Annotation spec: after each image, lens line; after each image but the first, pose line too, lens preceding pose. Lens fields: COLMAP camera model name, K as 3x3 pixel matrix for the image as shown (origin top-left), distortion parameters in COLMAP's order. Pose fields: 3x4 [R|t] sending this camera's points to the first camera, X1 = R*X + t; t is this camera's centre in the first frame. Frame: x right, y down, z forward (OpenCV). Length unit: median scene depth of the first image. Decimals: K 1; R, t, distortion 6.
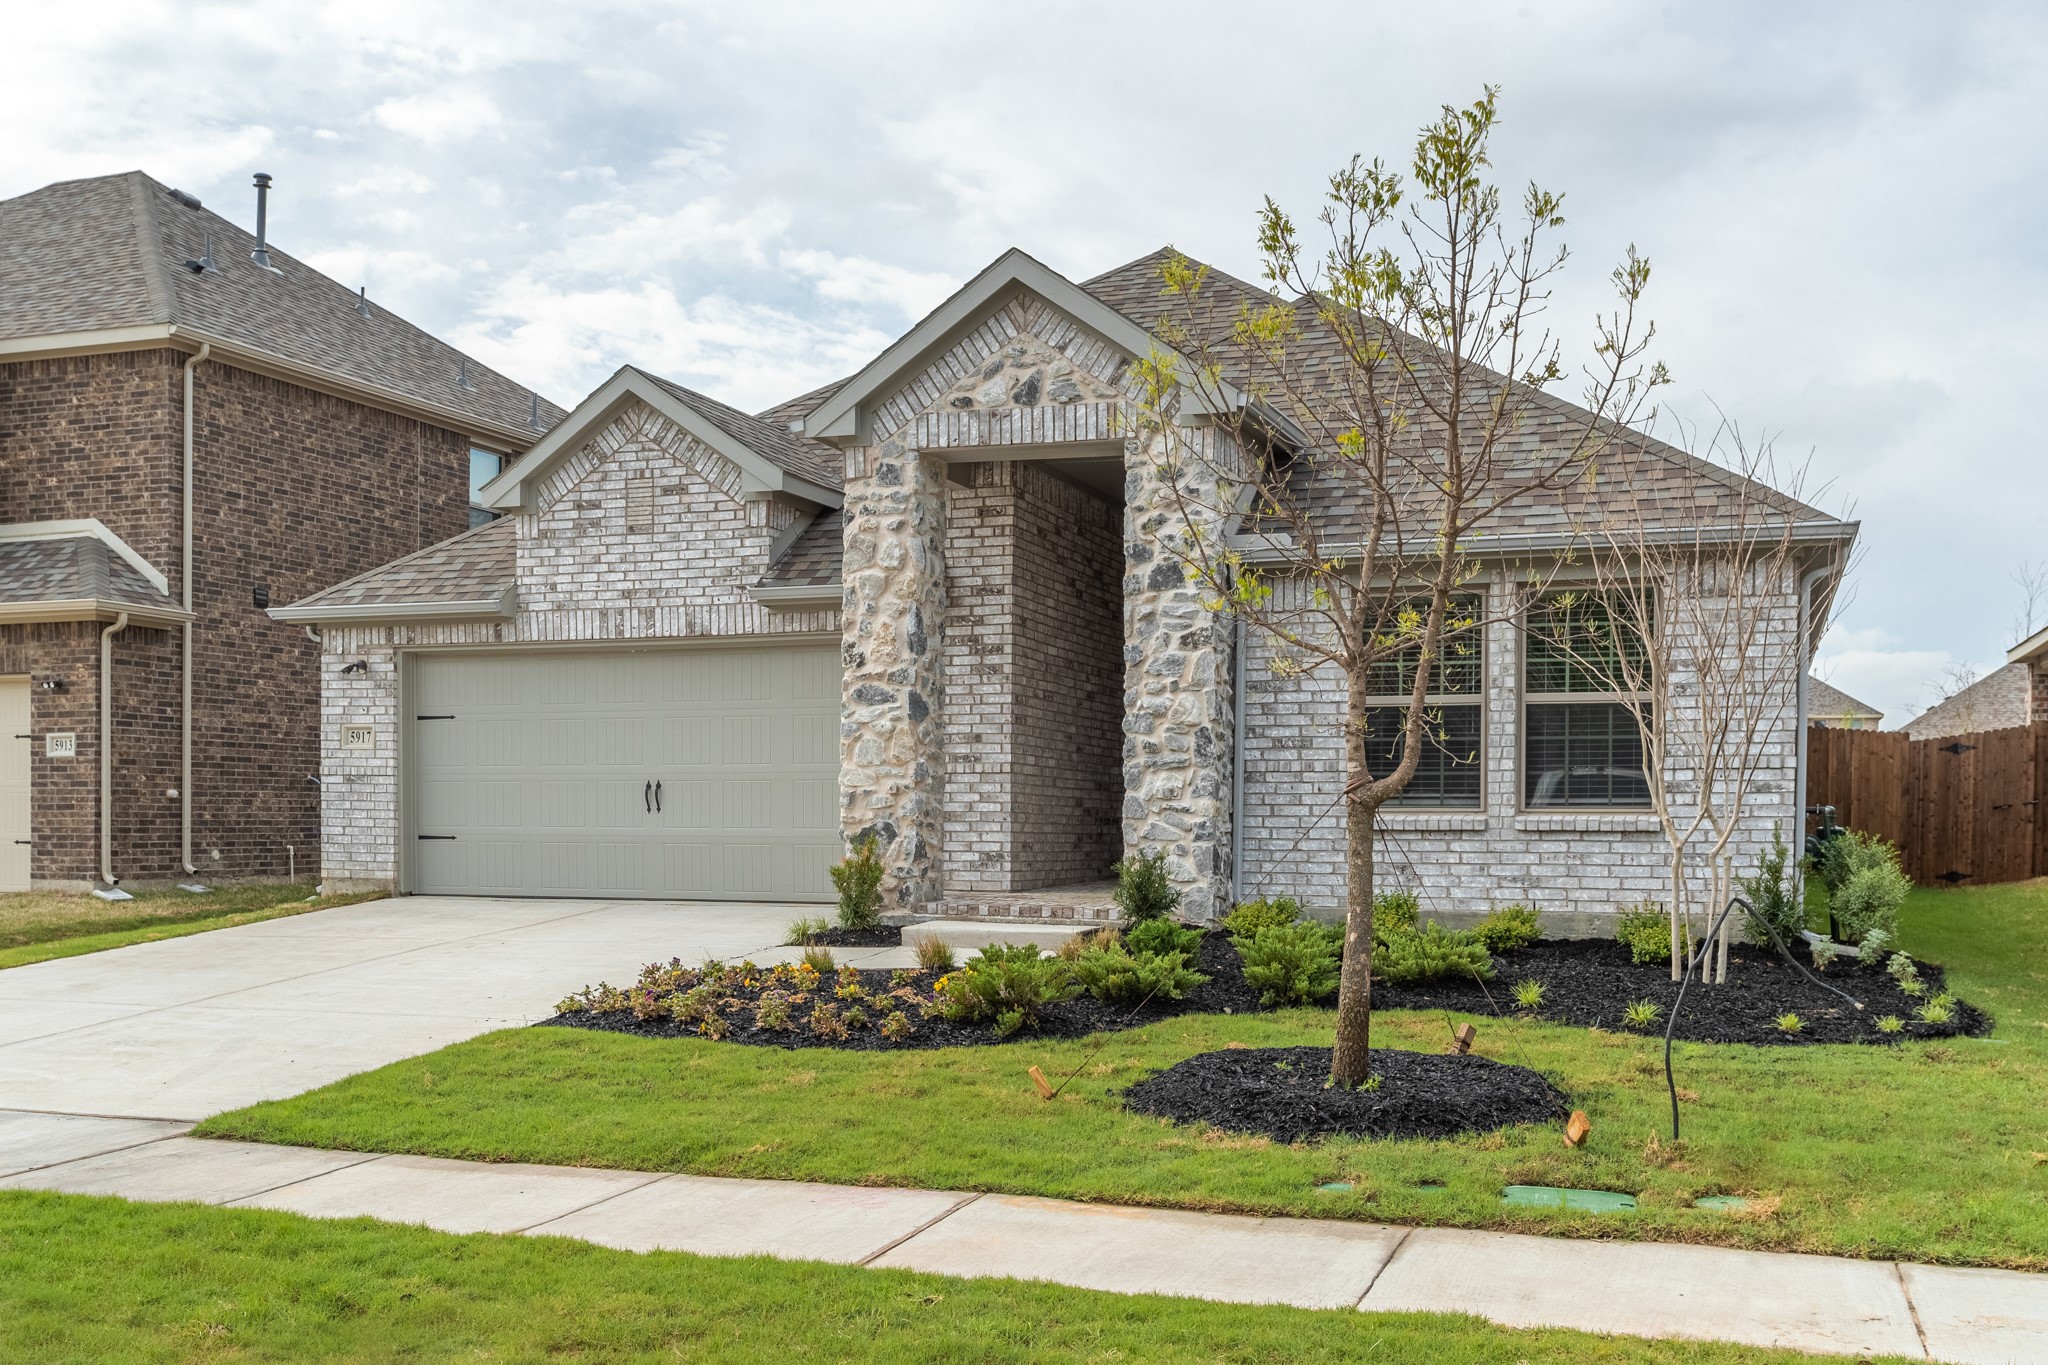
lens RADIAL K [[1791.5, 0, 1009.5], [0, 1791.5, 770.4], [0, 0, 1]] dist [0.009073, -0.012605]
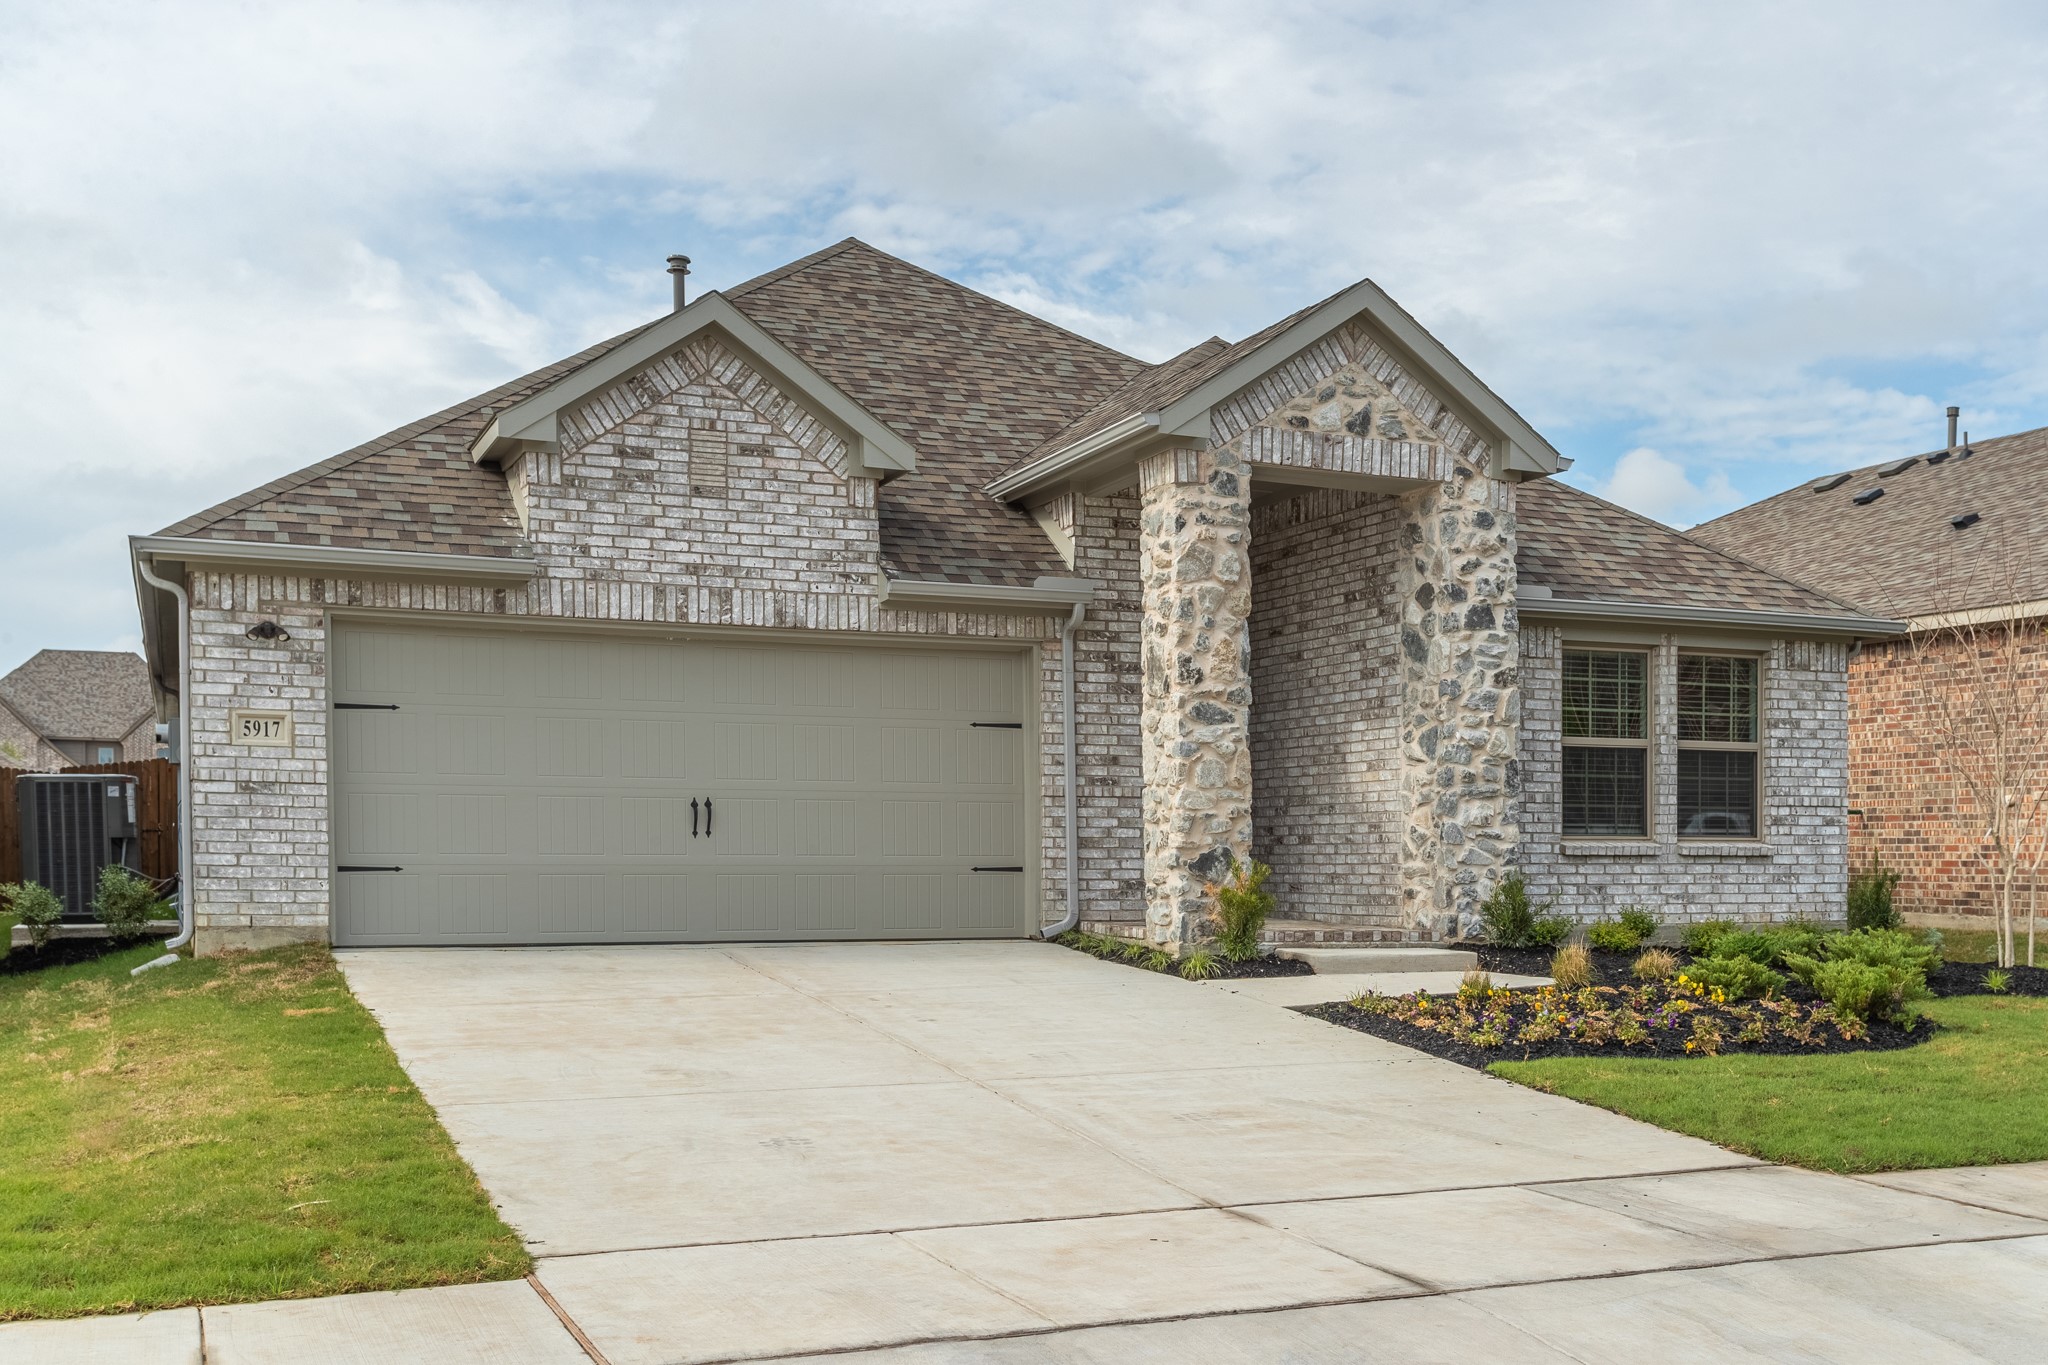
lens RADIAL K [[1933.1, 0, 1024.0], [0, 1933.1, 805.0], [0, 0, 1]] dist [0.022285, 0.011859]
pose [[0.764452, 0.015809, 0.644487, -0.716779], [-0.017979, 0.999833, -0.003200, 0.009919], [-0.644430, -0.009141, 0.764609, 0.244939]]
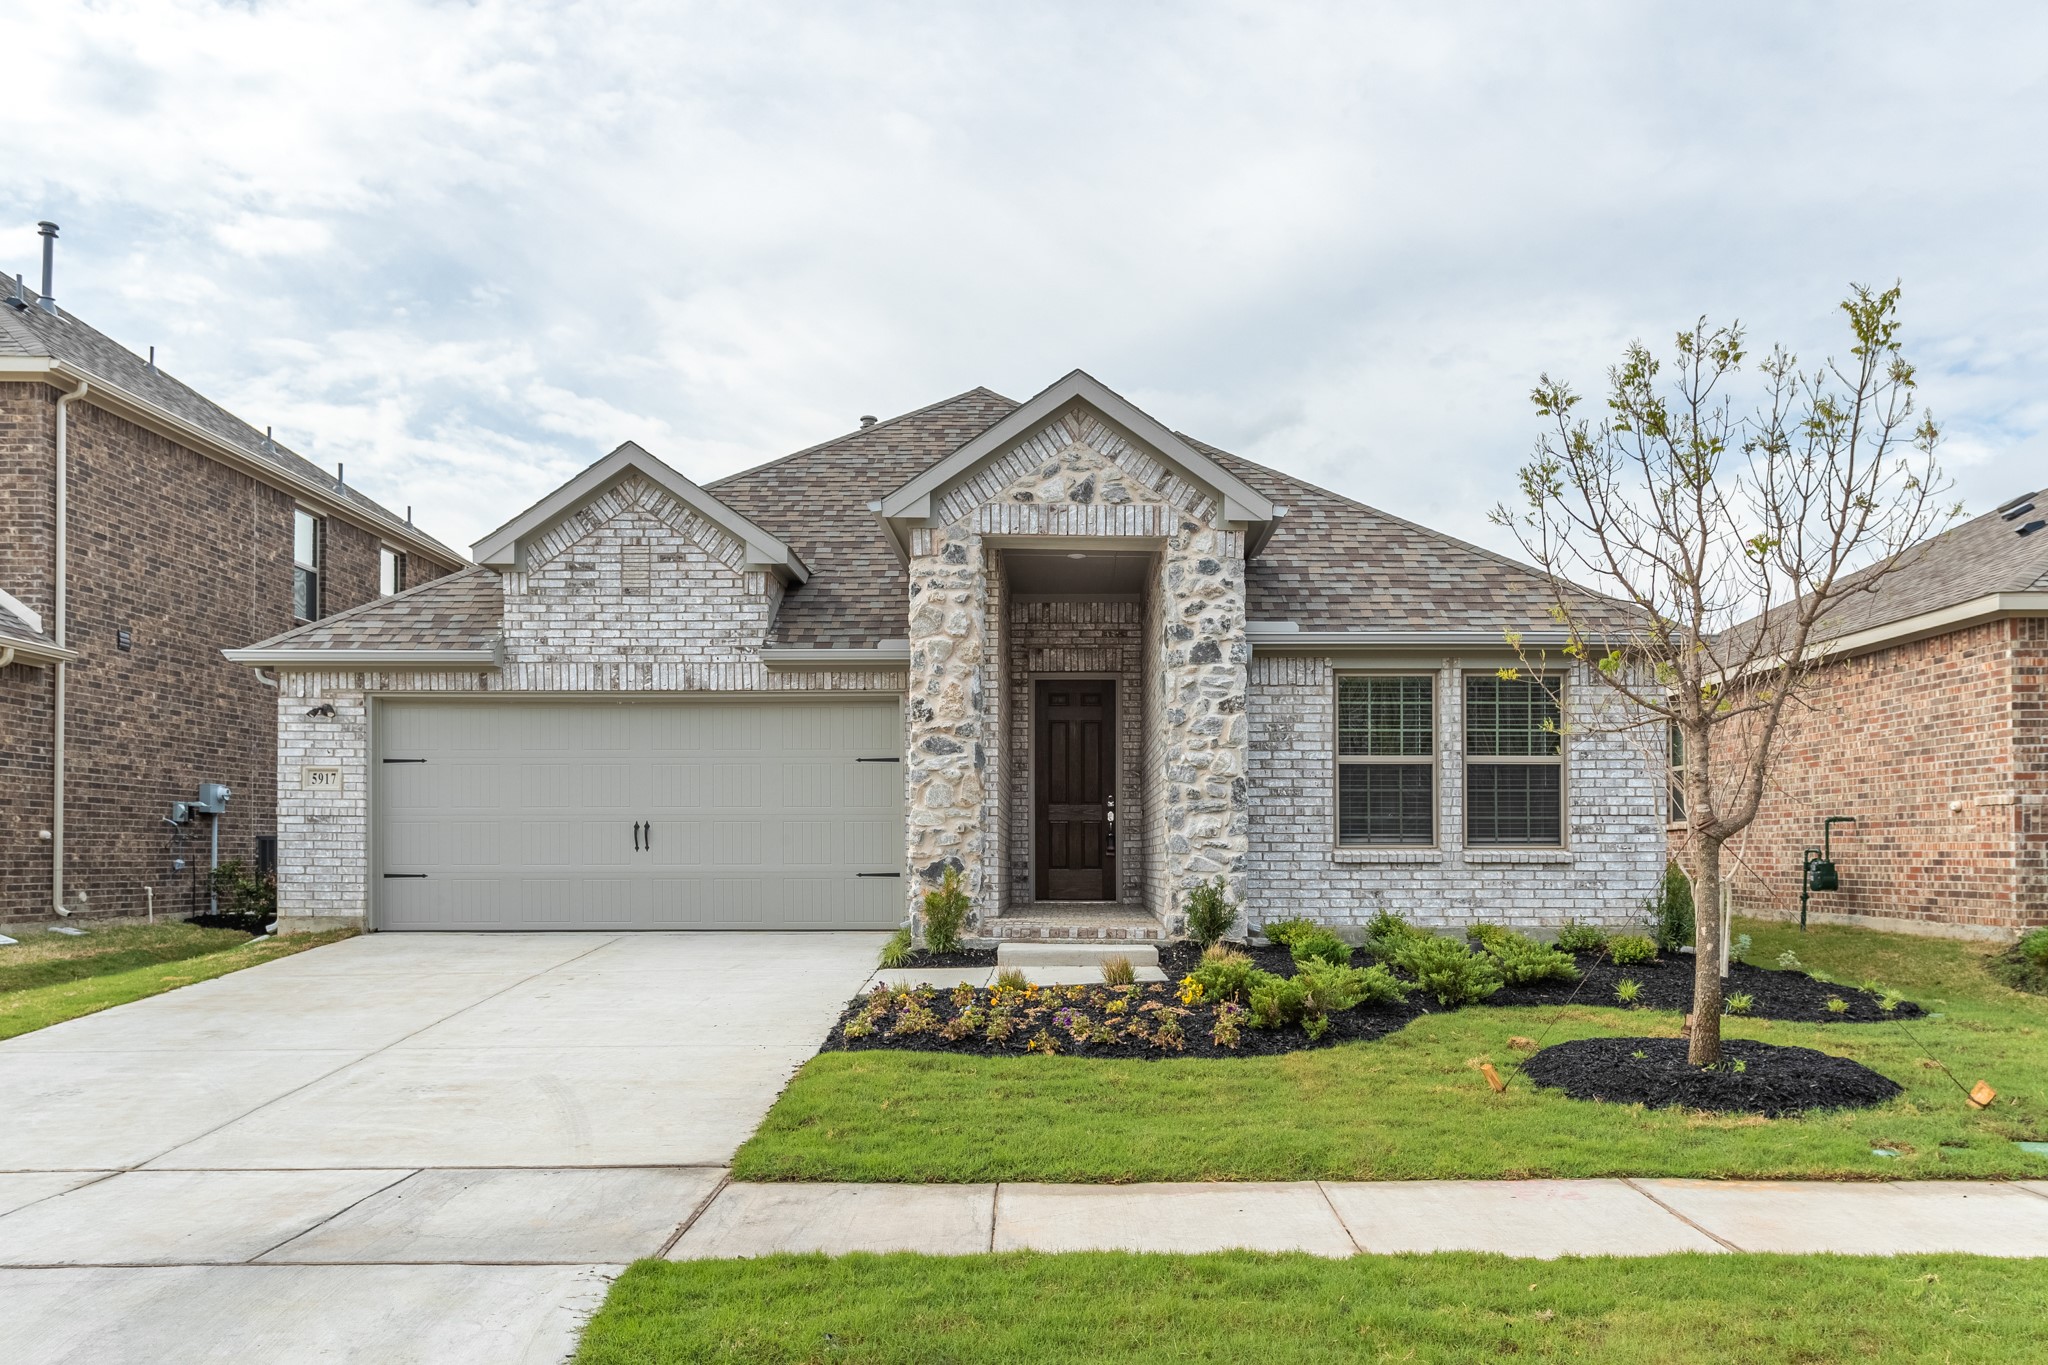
lens RADIAL K [[1434.2, 0, 1027.1], [0, 1434.2, 784.1], [0, 0, 1]] dist [0.018442, 0.006394]
pose [[0.948771, 0.013201, 0.315687, -0.274723], [-0.004846, 0.999617, -0.027237, 0.005774], [-0.315926, 0.024312, 0.948472, 0.104511]]
